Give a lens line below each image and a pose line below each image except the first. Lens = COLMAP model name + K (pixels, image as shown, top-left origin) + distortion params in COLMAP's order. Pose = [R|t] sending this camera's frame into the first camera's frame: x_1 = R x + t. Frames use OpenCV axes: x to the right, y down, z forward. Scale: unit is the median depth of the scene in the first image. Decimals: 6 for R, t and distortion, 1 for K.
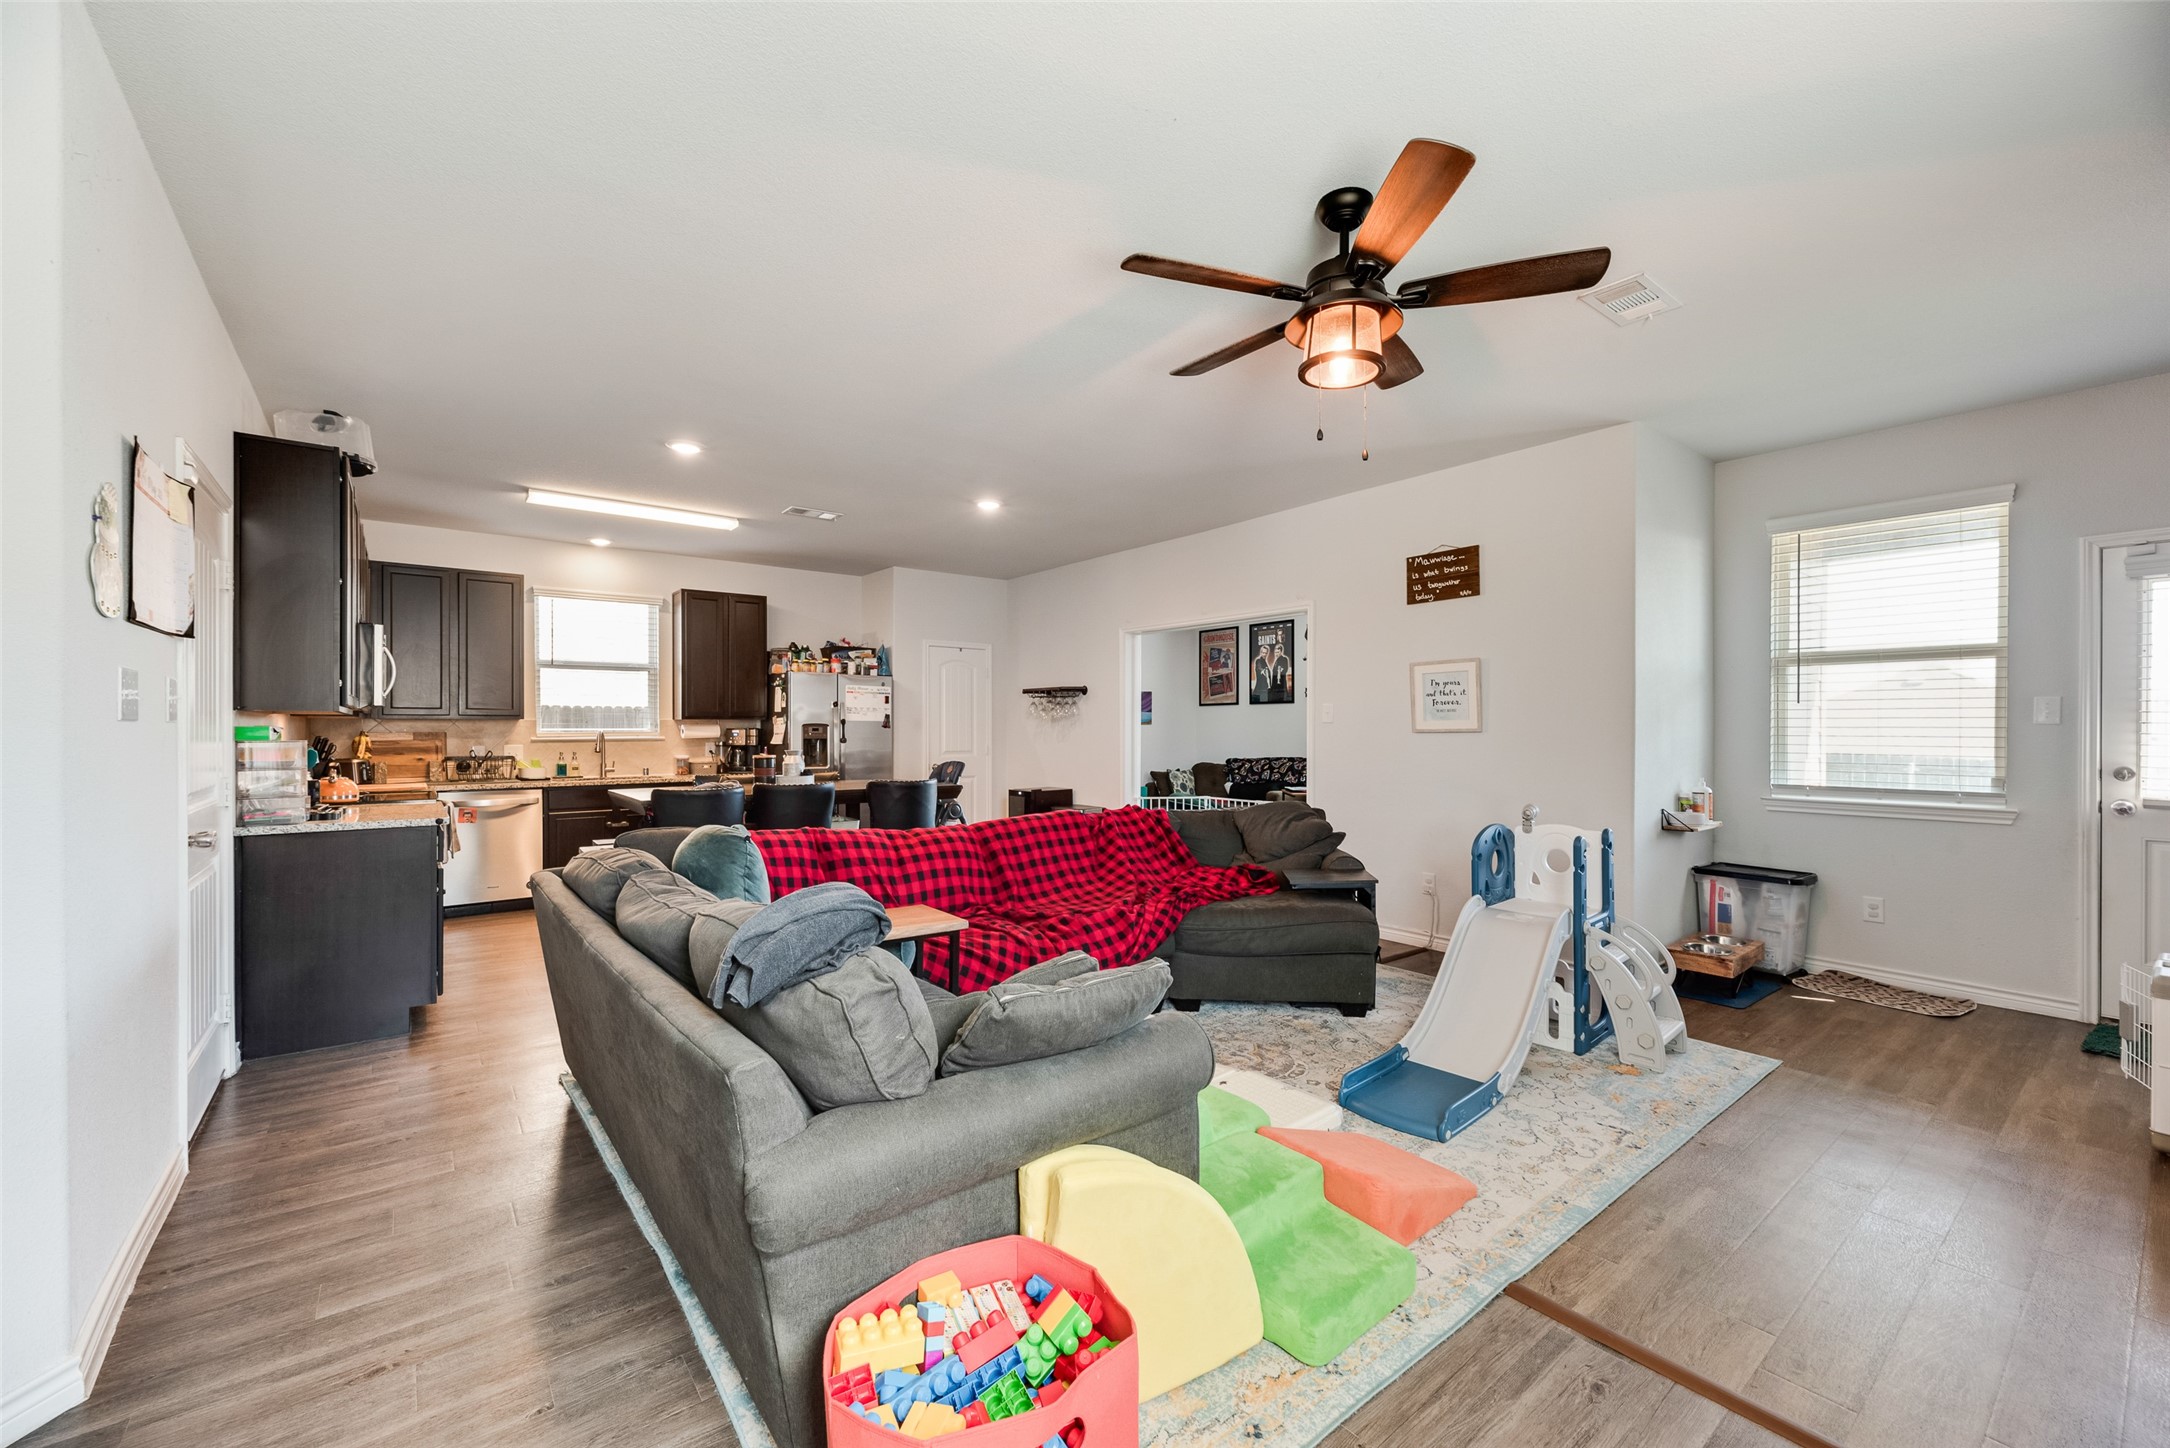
lens RADIAL K [[879.2, 0, 1086.7], [0, 879.2, 750.1], [0, 0, 1]] dist [0.003572, -0.000182]
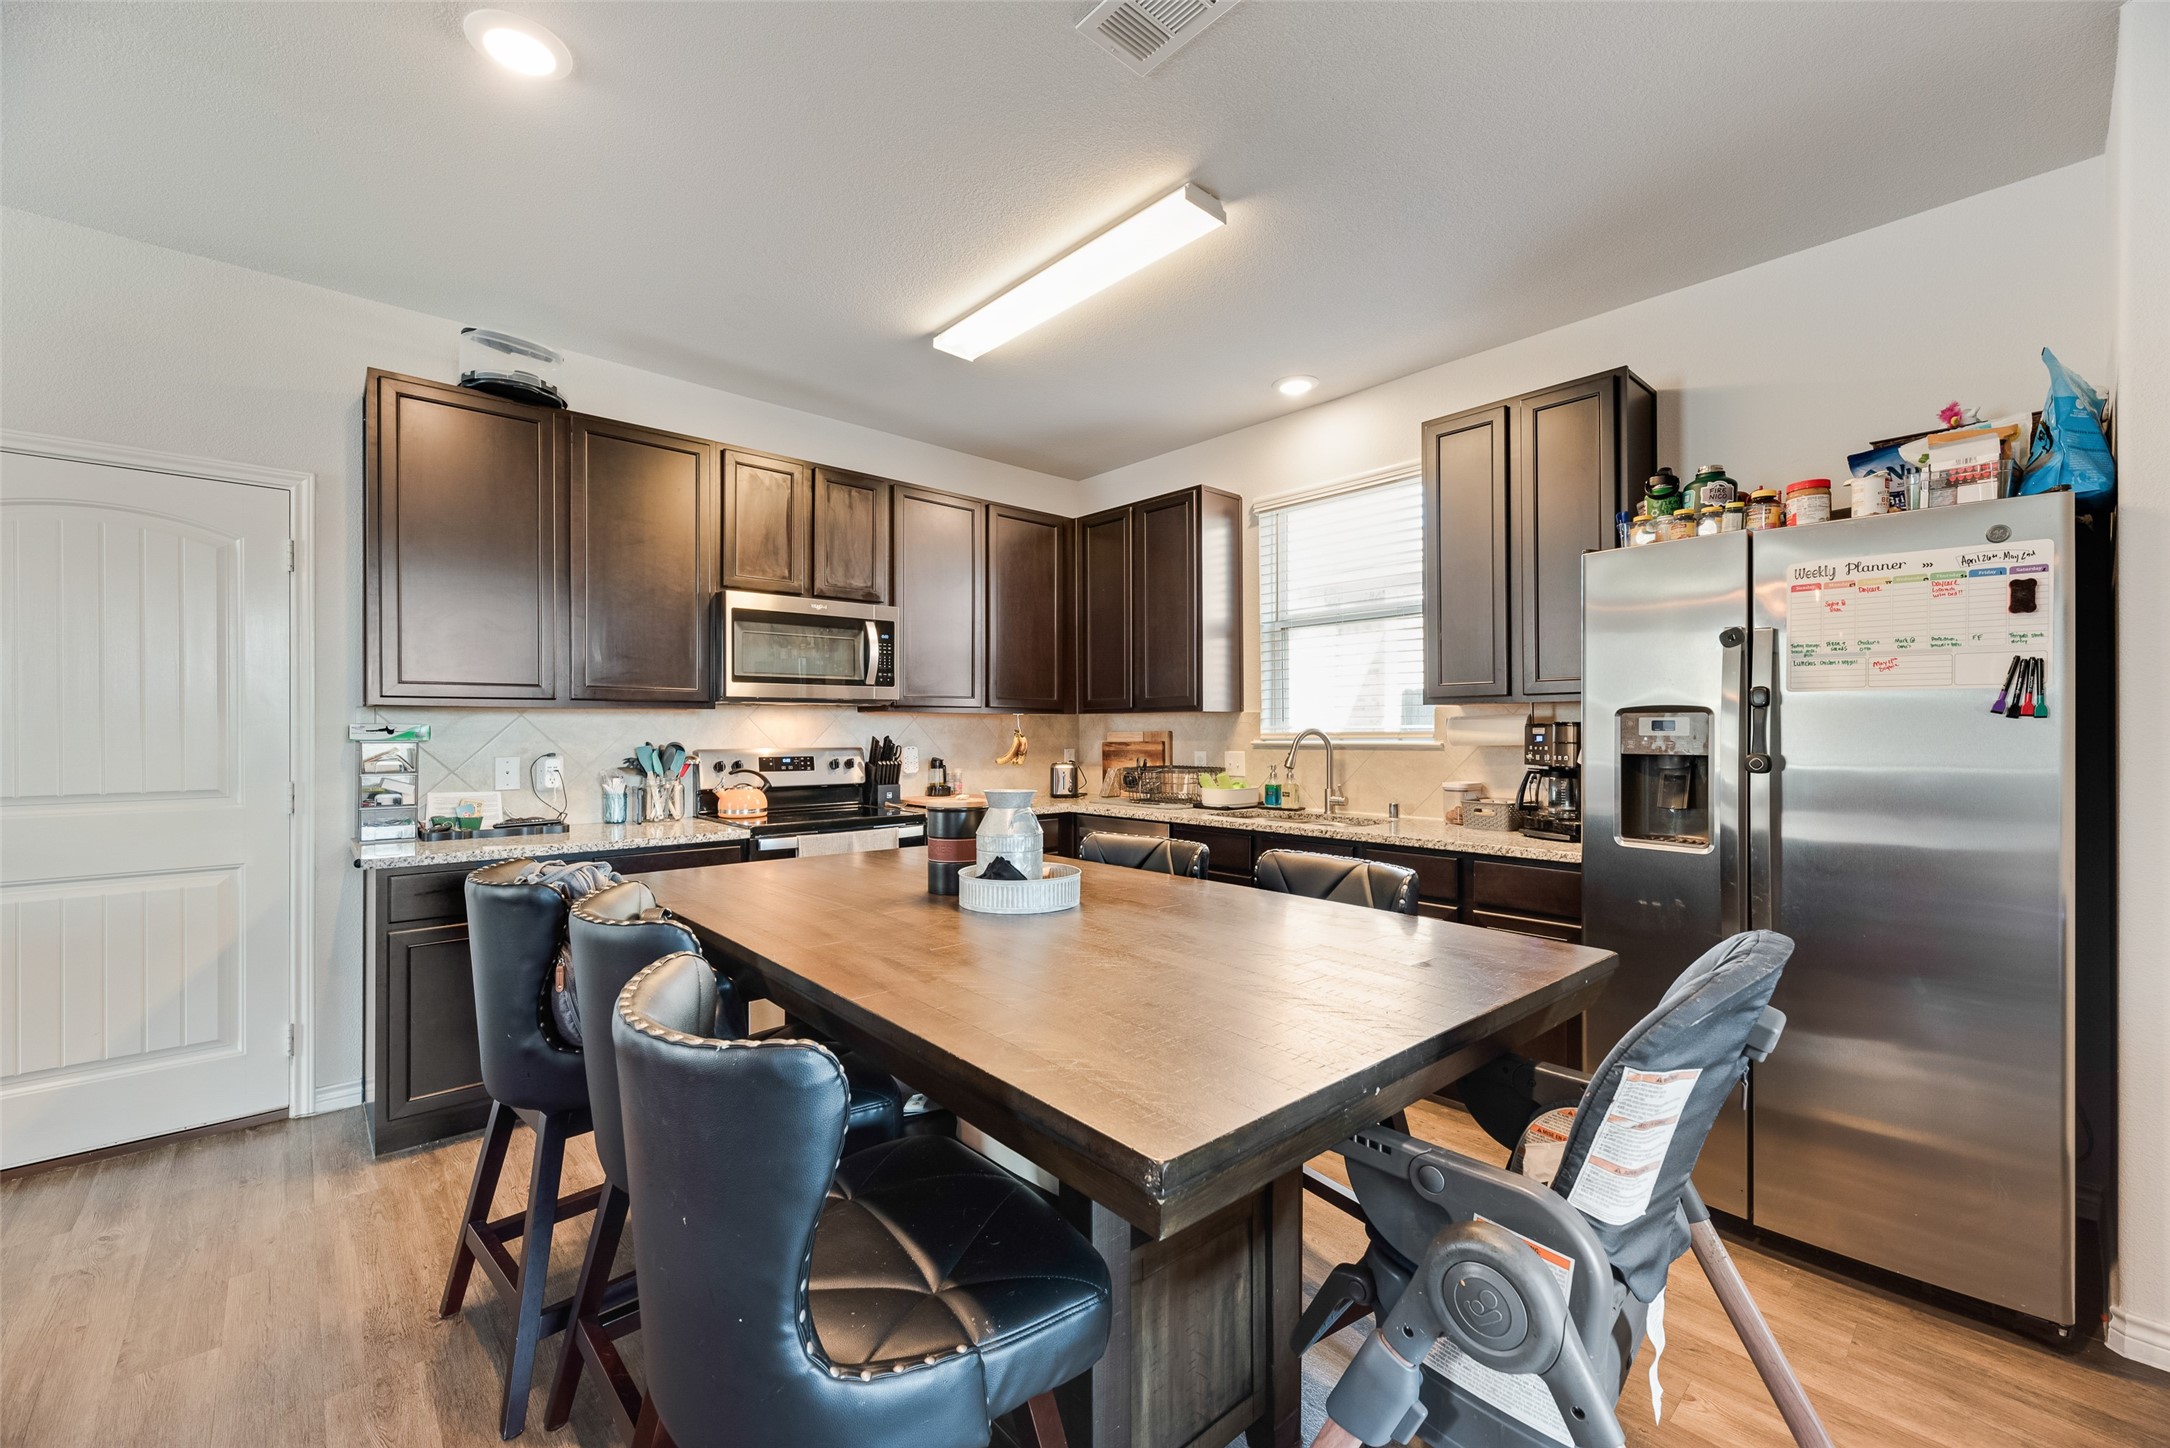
lens RADIAL K [[879.2, 0, 1086.7], [0, 879.2, 750.1], [0, 0, 1]] dist [0.003572, -0.000182]
pose [[0.067087, 0.024255, -0.997452, -0.008996], [-0.011009, 0.999662, 0.023568, -0.019621], [0.997686, 0.009399, 0.067332, 0.783972]]
